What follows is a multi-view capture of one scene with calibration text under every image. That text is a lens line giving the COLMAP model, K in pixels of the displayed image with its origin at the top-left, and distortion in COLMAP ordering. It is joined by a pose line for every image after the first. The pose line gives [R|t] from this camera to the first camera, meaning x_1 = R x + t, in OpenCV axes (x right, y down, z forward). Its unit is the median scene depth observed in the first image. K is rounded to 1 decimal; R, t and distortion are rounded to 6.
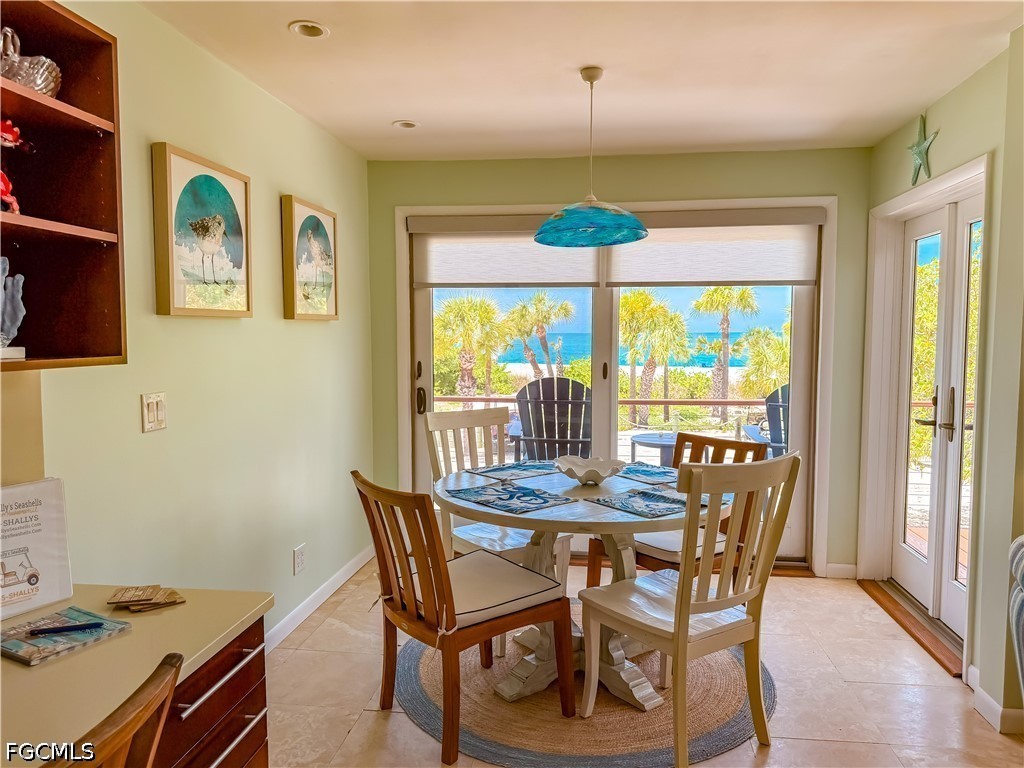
lens RADIAL K [[738.7, 0, 512.5], [0, 738.7, 381.9], [0, 0, 1]] dist [0.005353, -0.015722]
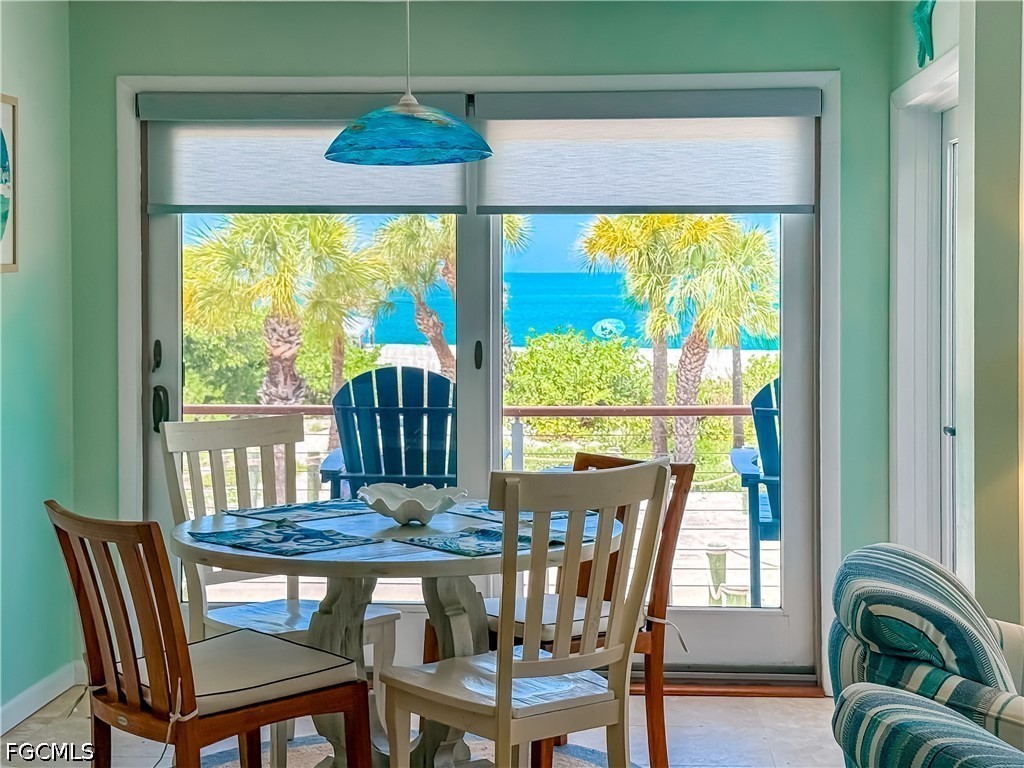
lens RADIAL K [[1707.9, 0, 538.5], [0, 1707.9, 296.5], [0, 0, 1]] dist [0.046282, 0.000000]
pose [[0.996651, -0.002423, 0.081731, 0.097968], [0.006754, 0.998585, -0.052751, 0.016890], [-0.081487, 0.053127, 0.995257, -0.575283]]
